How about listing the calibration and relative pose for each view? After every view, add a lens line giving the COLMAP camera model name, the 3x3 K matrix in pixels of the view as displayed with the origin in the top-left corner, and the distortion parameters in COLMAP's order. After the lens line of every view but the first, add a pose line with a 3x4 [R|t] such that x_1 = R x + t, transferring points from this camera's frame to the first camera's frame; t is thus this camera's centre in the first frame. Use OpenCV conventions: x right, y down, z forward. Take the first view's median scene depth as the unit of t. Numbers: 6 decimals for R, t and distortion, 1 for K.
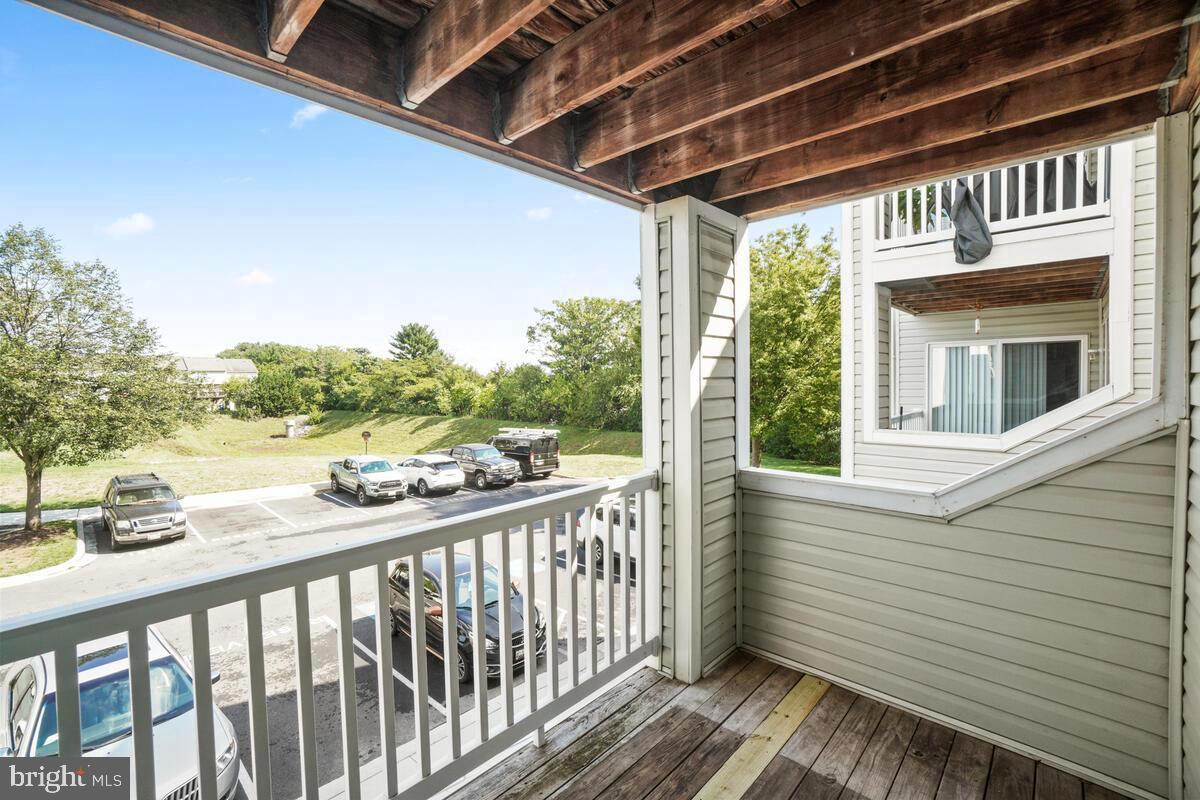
lens RADIAL K [[520.3, 0, 600.0], [0, 520.3, 400.0], [0, 0, 1]] dist [-0.064285, 0.018643]
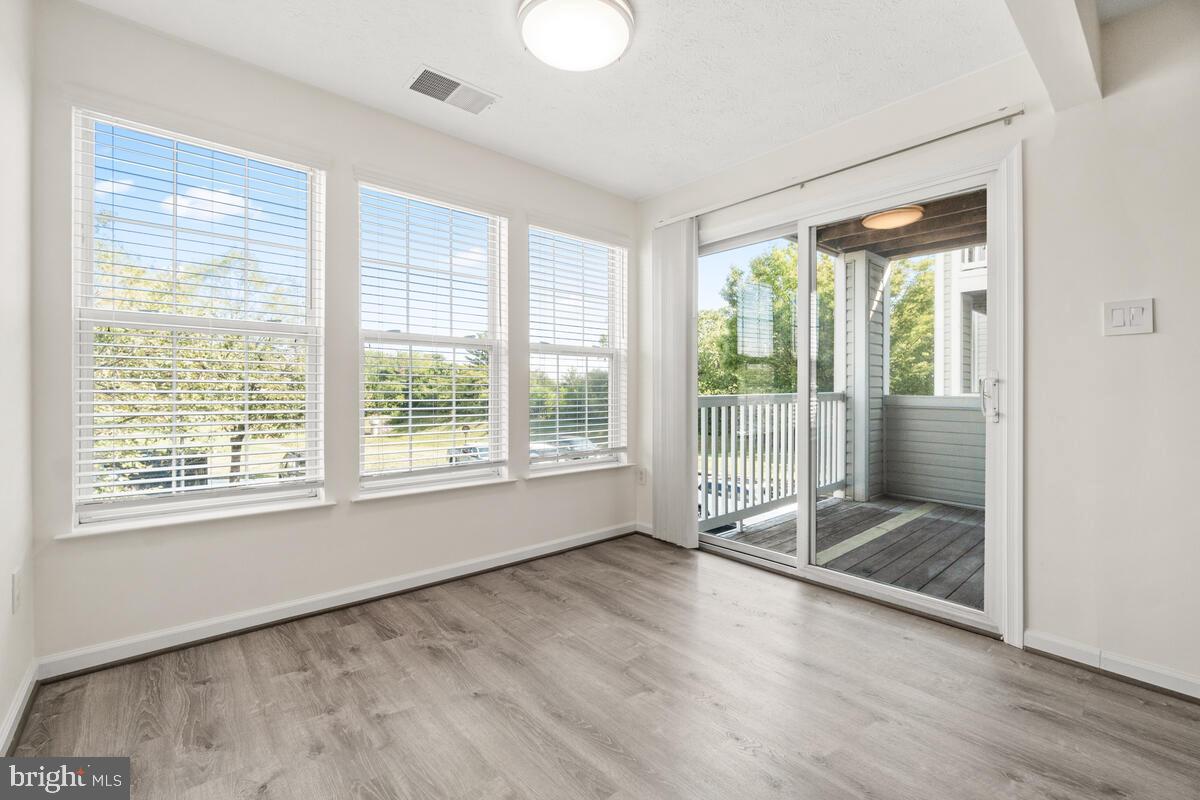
lens RADIAL K [[512.8, 0, 600.8], [0, 512.8, 391.6], [0, 0, 1]] dist [-0.002217, 0.000620]
pose [[0.994533, 0.015689, -0.103239, -0.311988], [-0.019177, 0.999275, -0.032886, 0.114594], [0.102649, 0.034686, 0.994113, -0.522221]]
